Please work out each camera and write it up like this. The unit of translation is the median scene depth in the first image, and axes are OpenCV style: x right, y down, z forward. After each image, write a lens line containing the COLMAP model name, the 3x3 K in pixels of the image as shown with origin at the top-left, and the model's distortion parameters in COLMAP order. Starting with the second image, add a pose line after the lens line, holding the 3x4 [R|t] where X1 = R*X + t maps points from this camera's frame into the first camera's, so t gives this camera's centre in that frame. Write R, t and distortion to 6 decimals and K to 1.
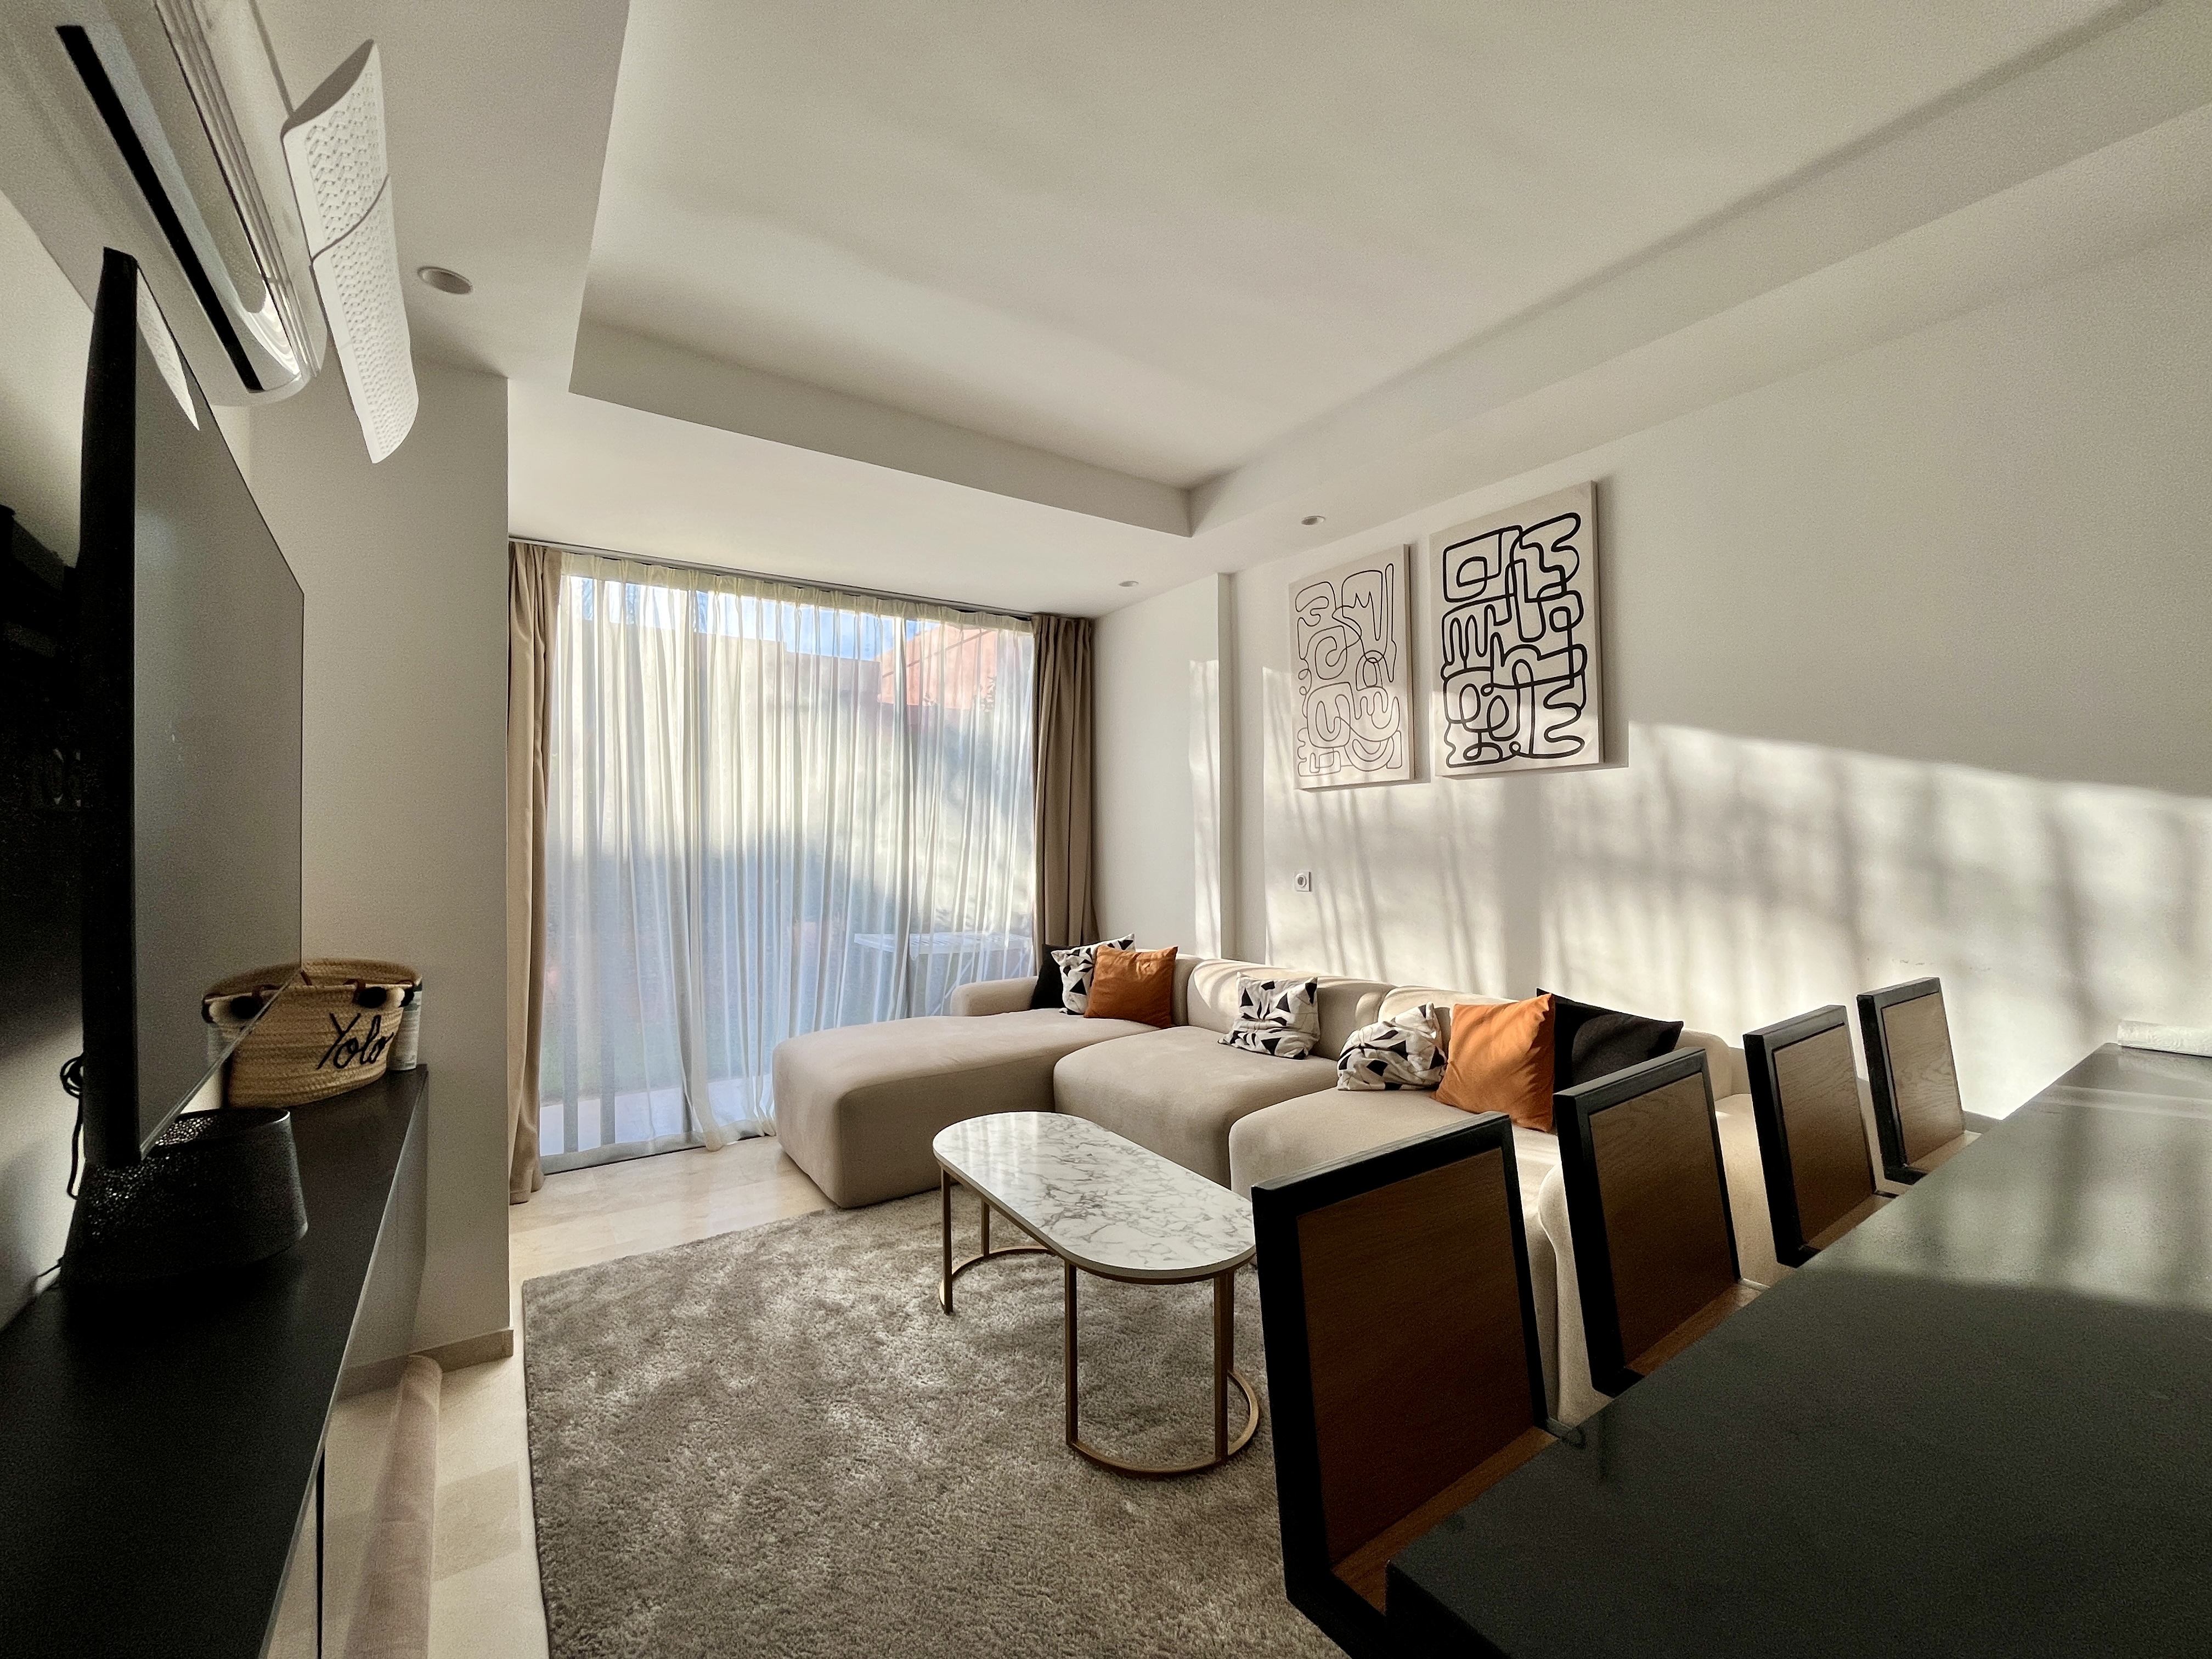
lens RADIAL K [[903.6, 0, 1115.8], [0, 903.6, 832.2], [0, 0, 1]] dist [-0.004193, -0.000226]
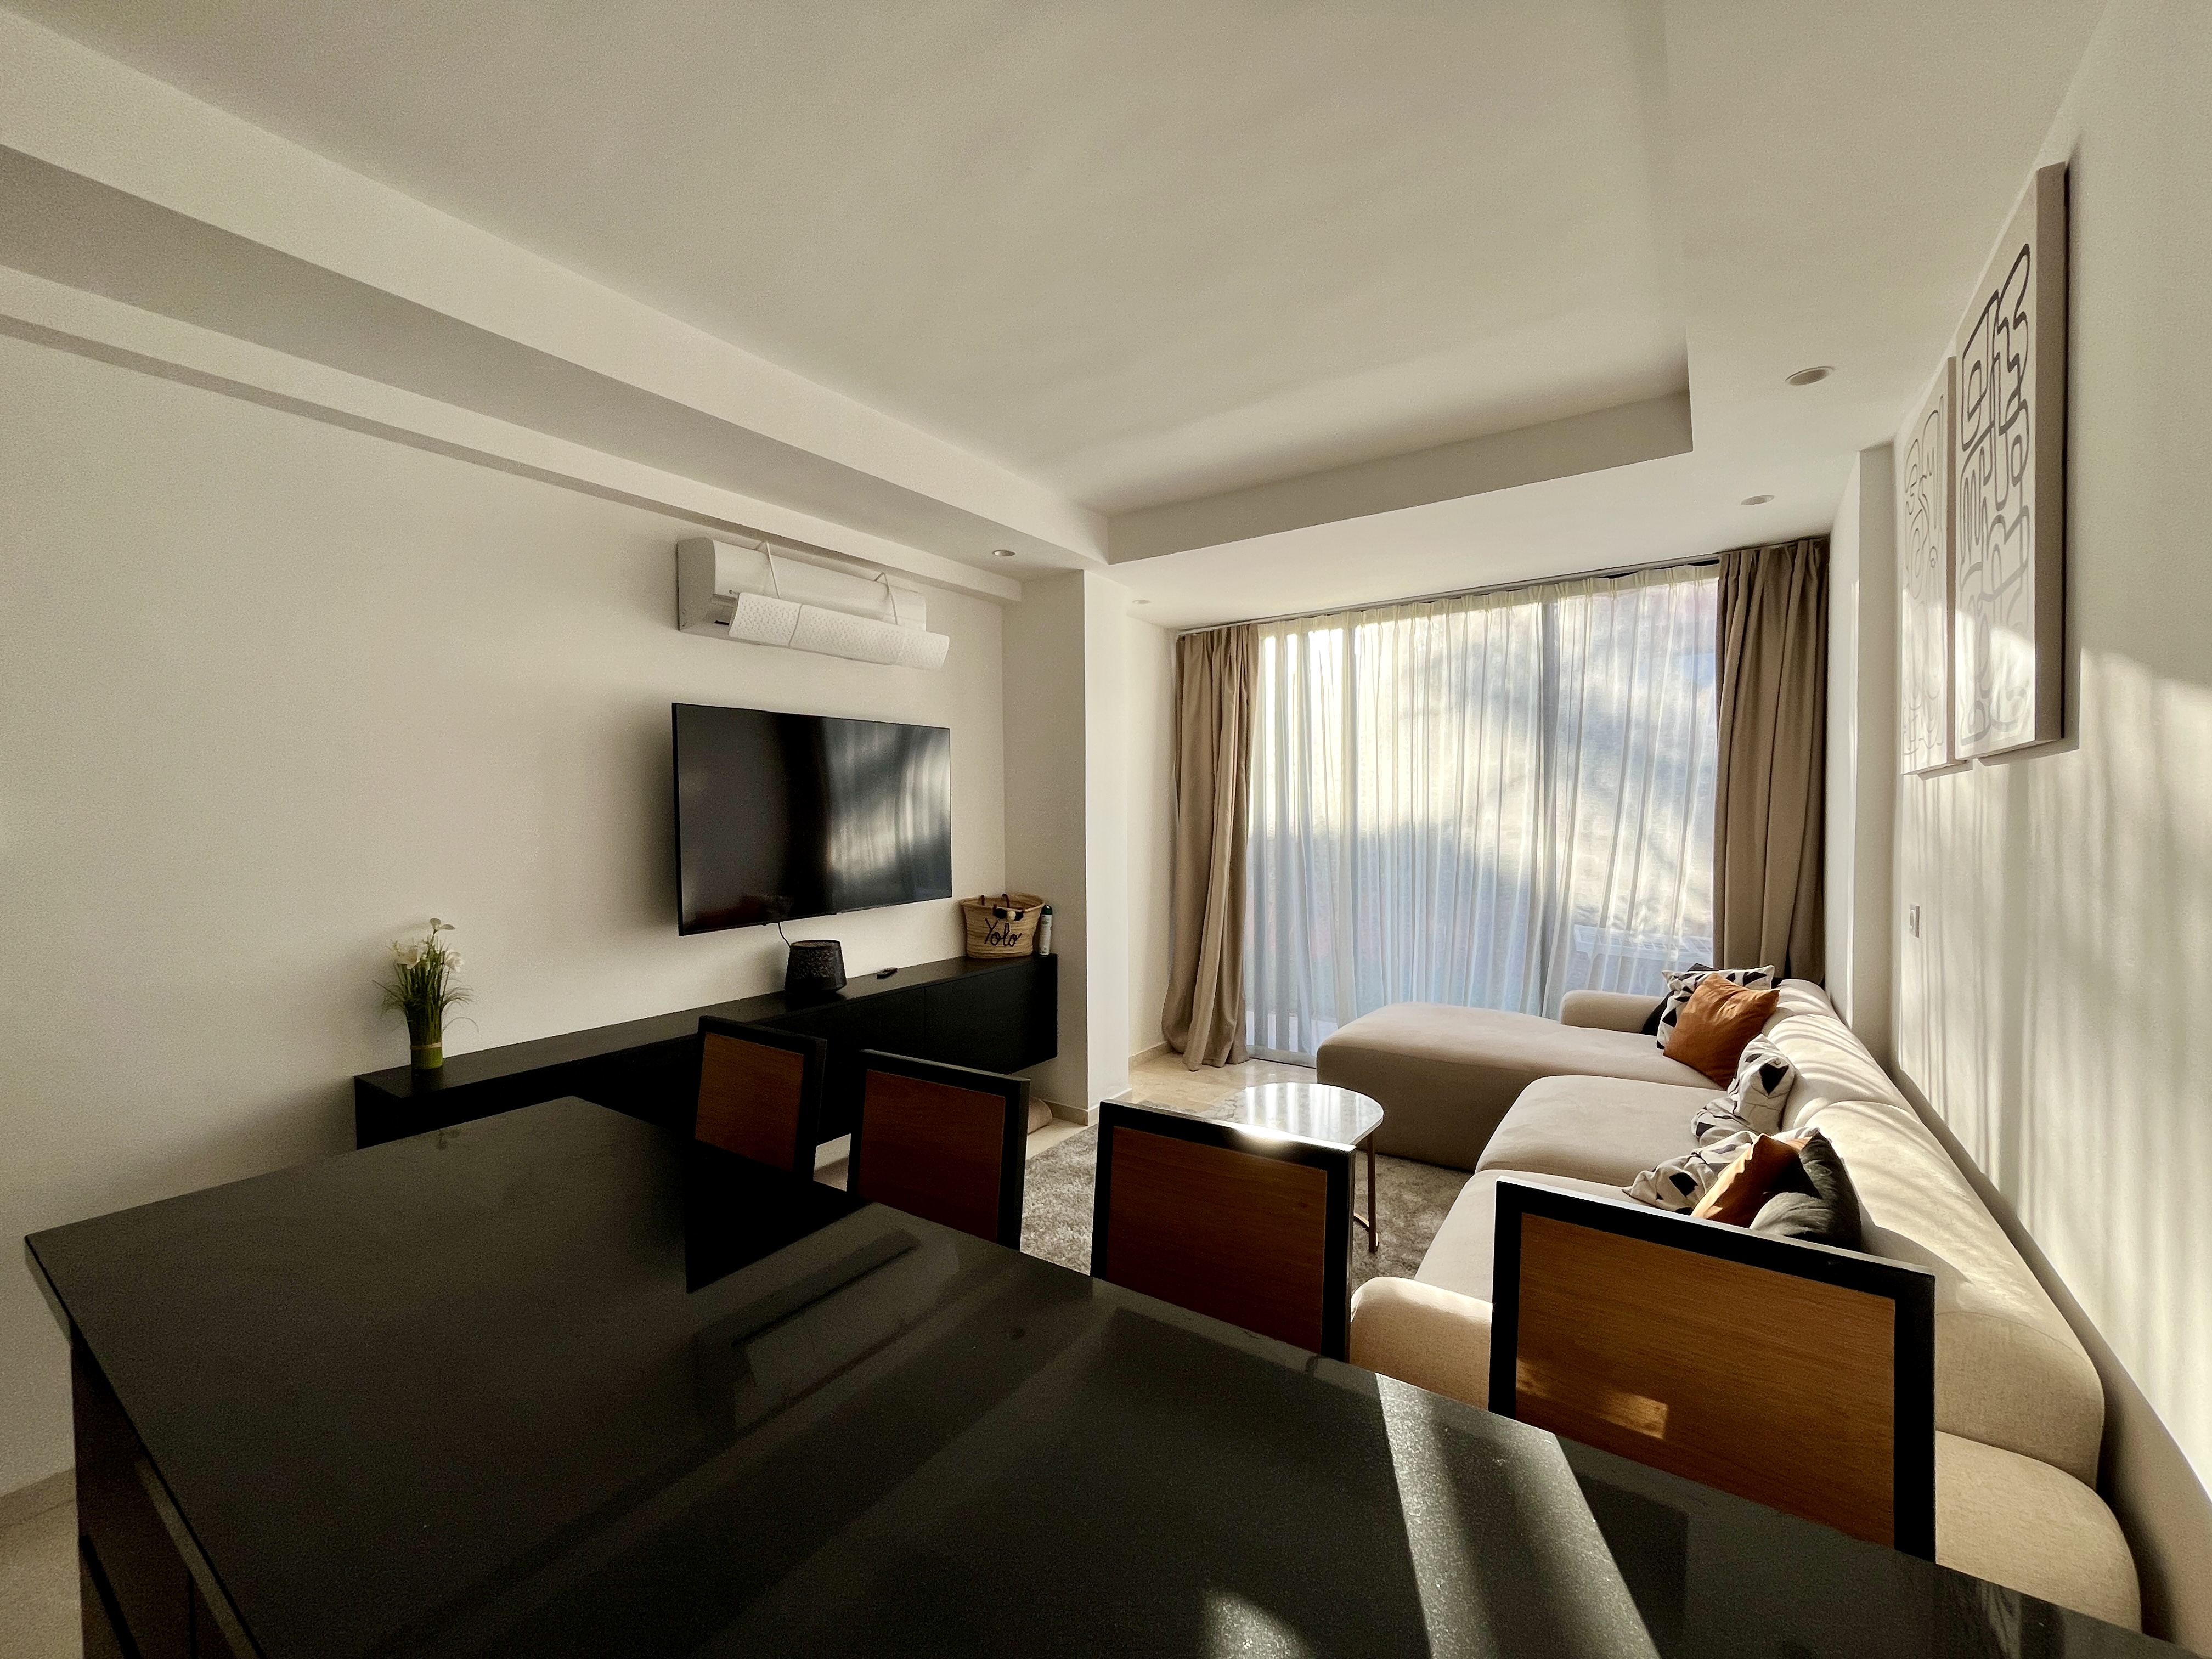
lens RADIAL K [[903.6, 0, 1118.3], [0, 903.6, 822.6], [0, 0, 1]] dist [-0.004193, -0.000226]
pose [[0.366394, 0.020438, -0.930235, 0.552351], [0.012526, 0.999560, 0.026895, -0.035363], [0.930376, -0.021507, 0.365976, 0.234934]]
